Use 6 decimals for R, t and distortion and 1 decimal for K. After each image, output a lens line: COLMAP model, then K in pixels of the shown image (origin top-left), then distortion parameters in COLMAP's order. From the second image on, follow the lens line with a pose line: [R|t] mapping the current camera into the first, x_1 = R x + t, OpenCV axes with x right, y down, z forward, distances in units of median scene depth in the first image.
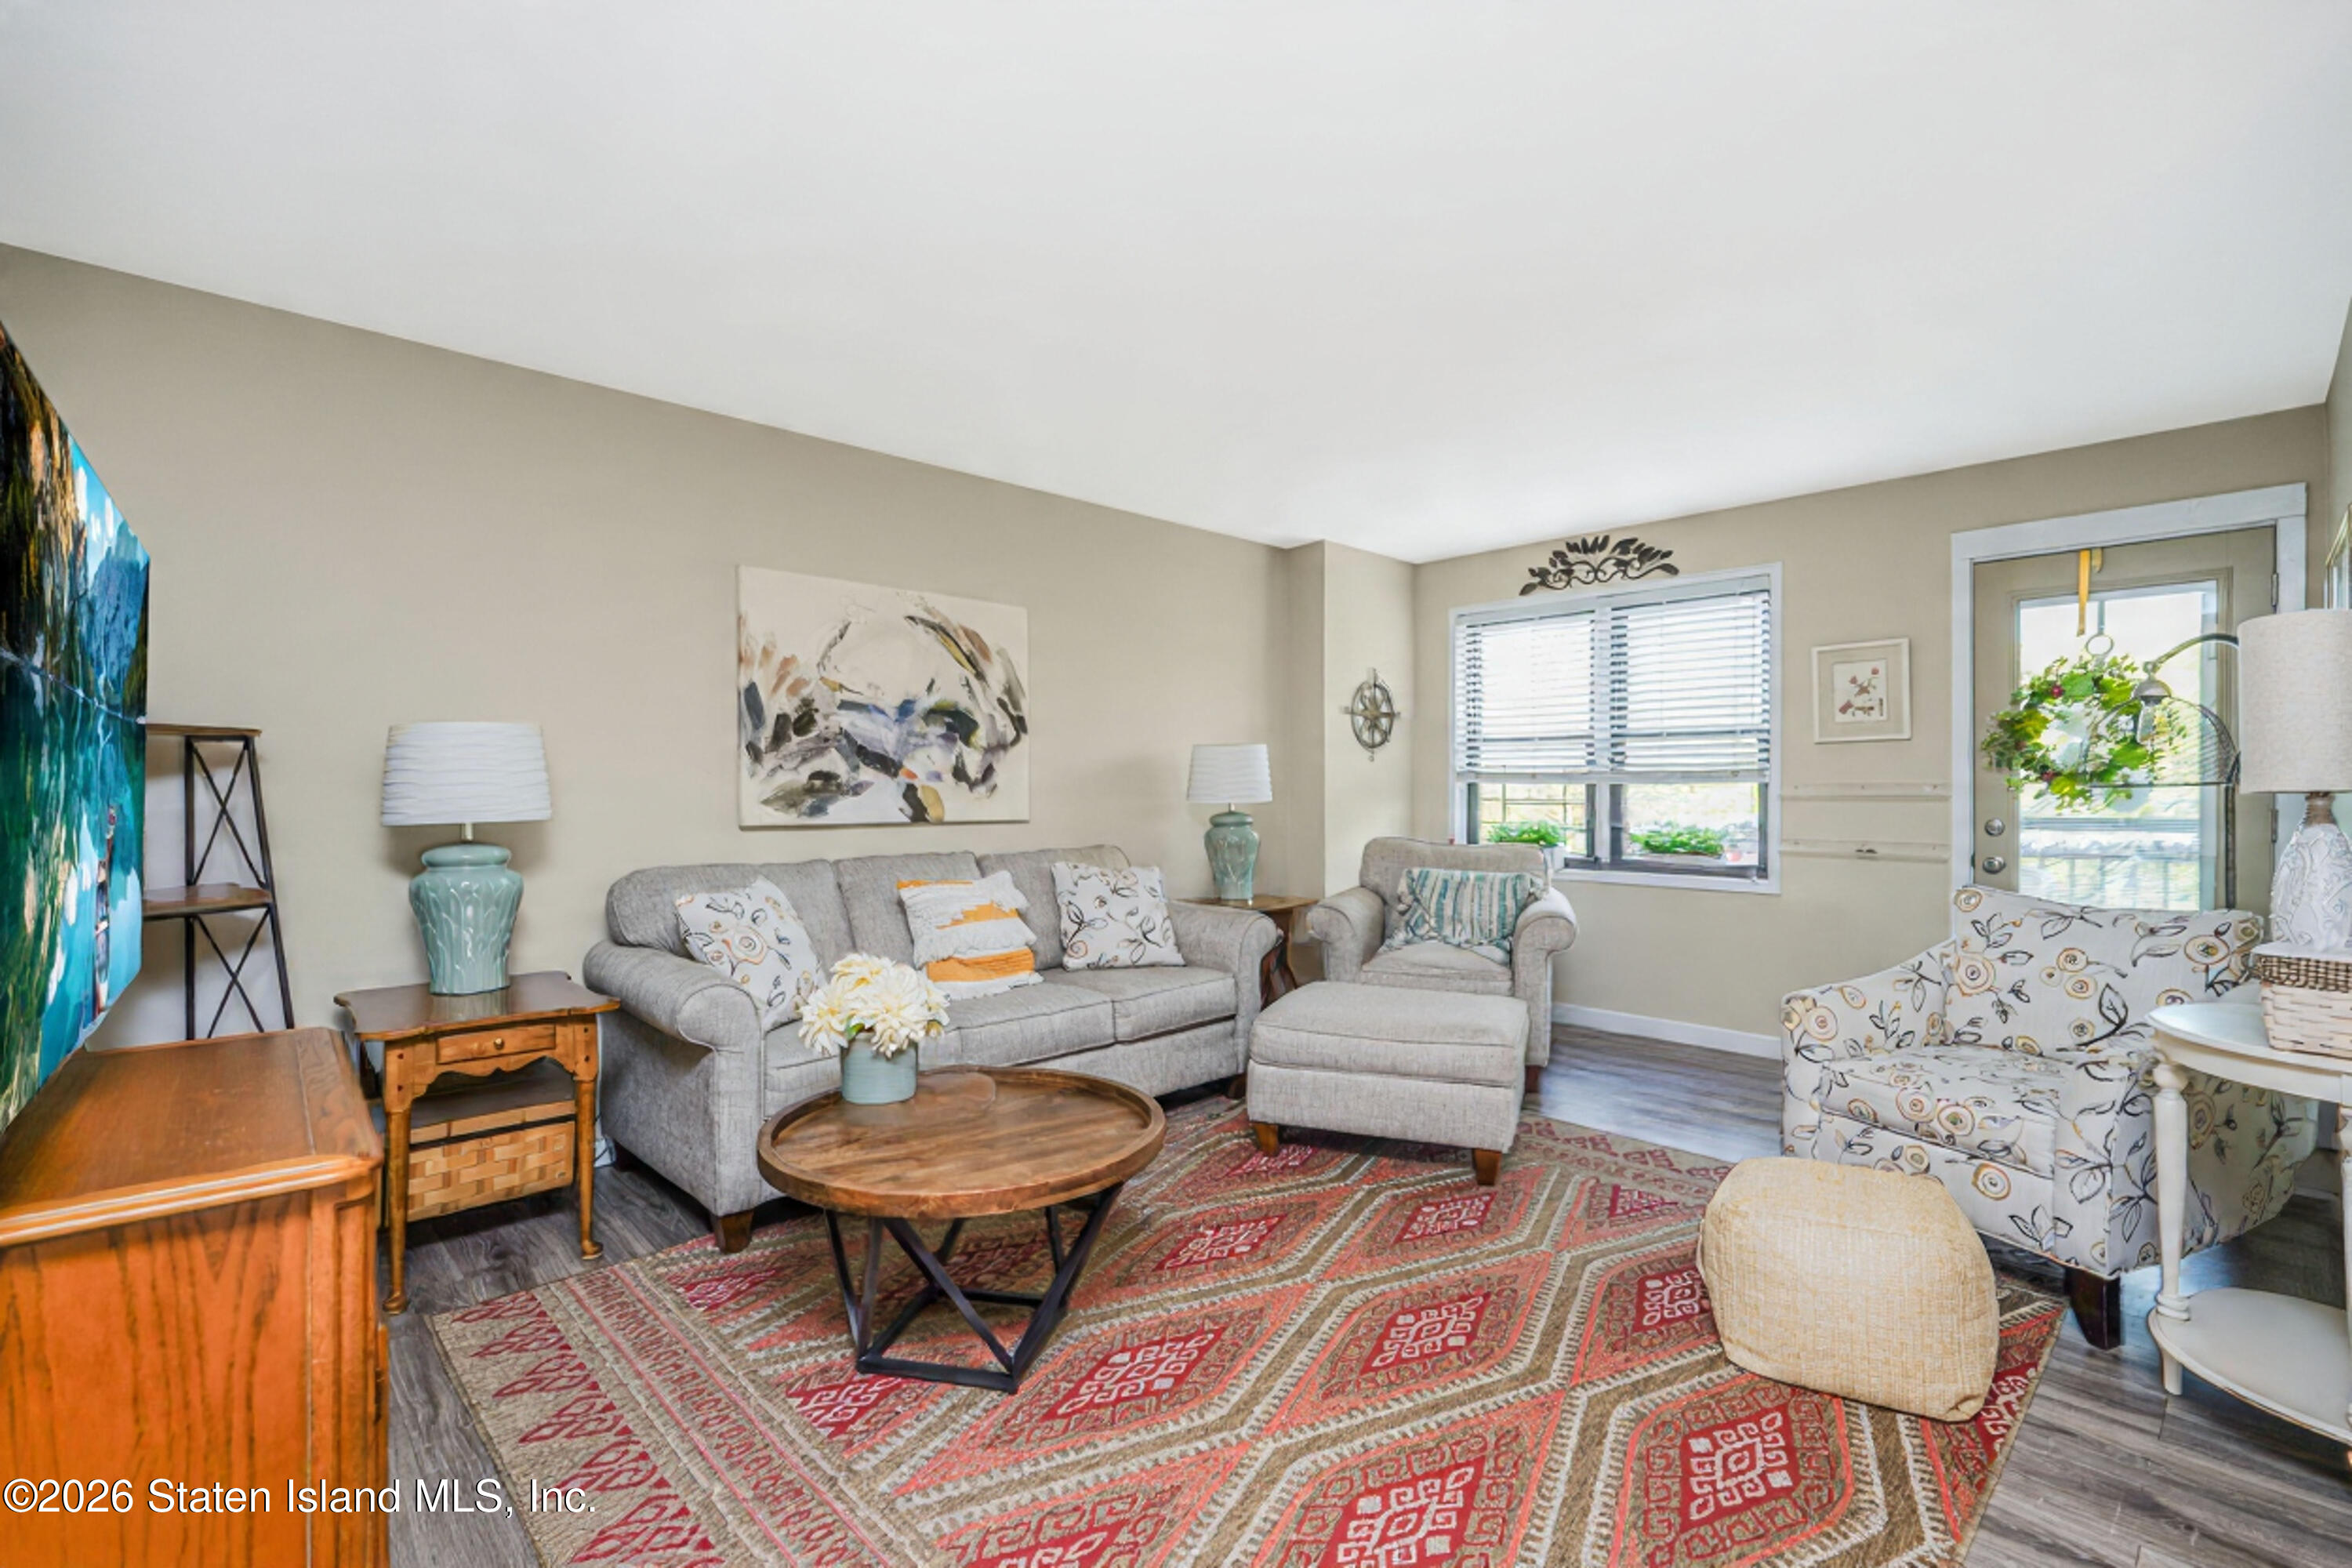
lens RADIAL K [[1071.9, 0, 1172.7], [0, 1071.9, 792.1], [0, 0, 1]] dist [-0.003230, 0.001621]
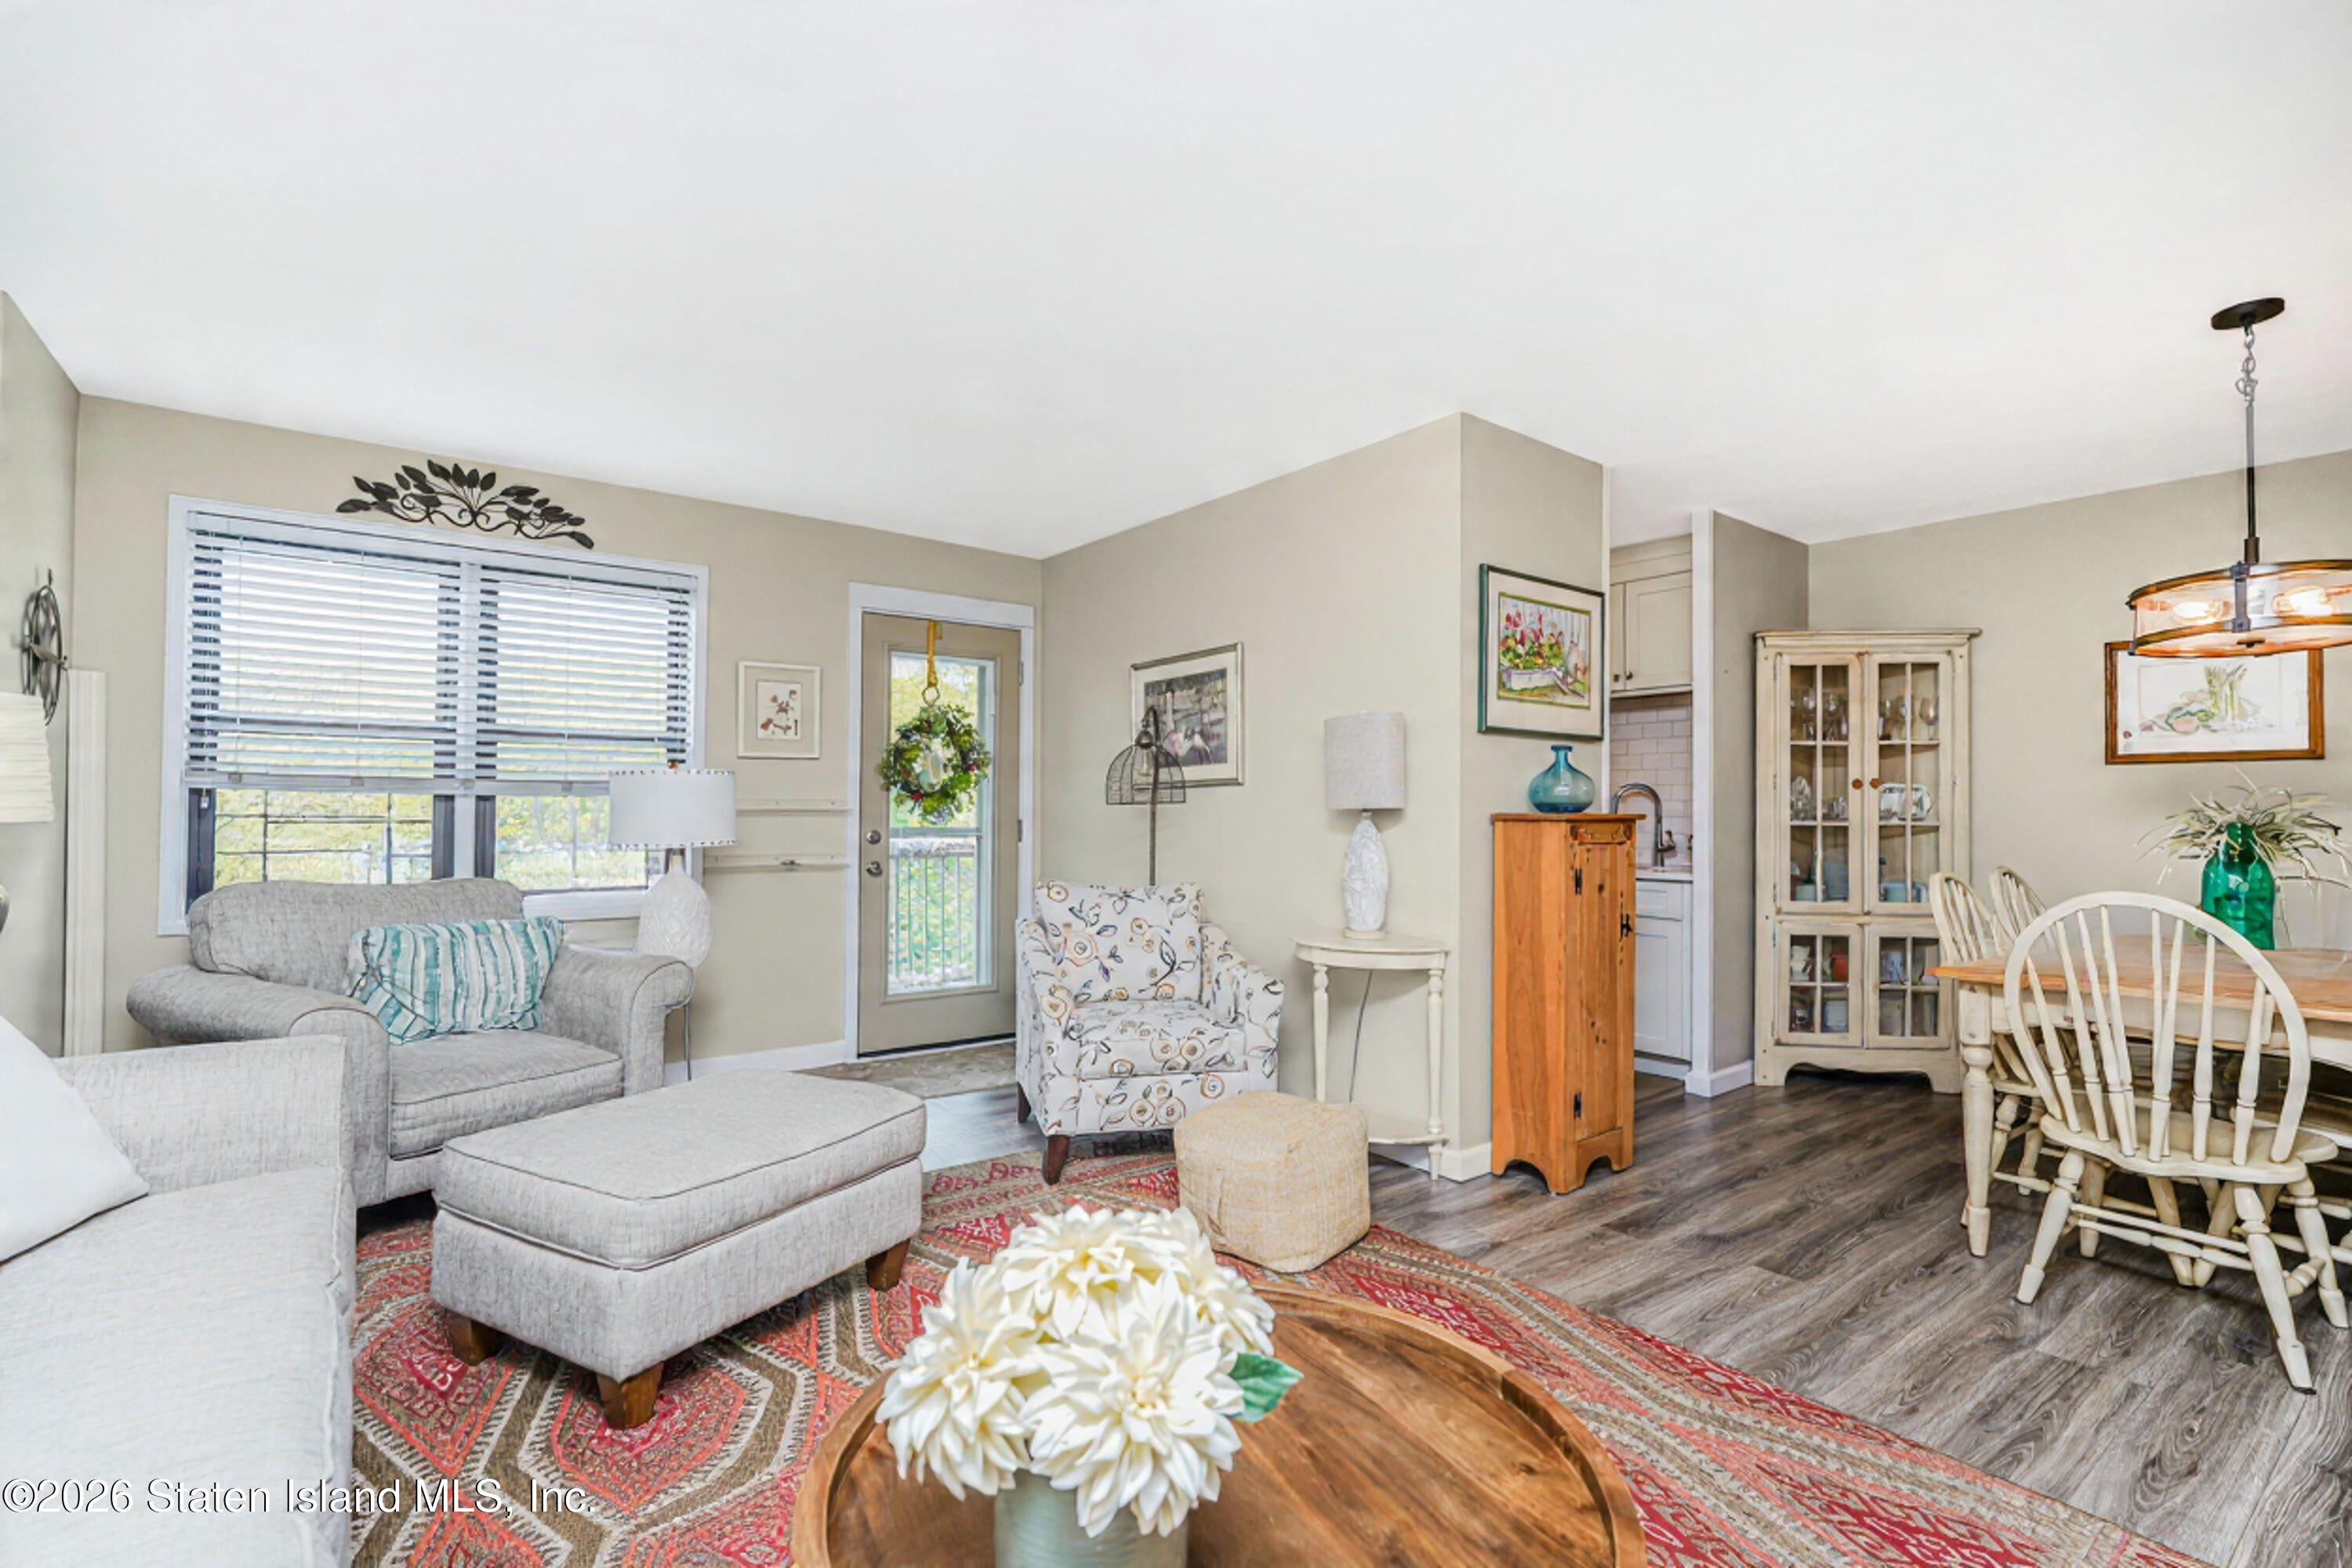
lens RADIAL K [[1071.9, 0, 1176.8], [0, 1071.9, 804.8], [0, 0, 1]] dist [-0.003230, 0.001621]
pose [[0.113345, 0.003945, 0.993548, -0.322910], [-0.004074, 0.999986, -0.003506, 0.000448], [-0.993547, -0.003651, 0.113360, 0.453255]]
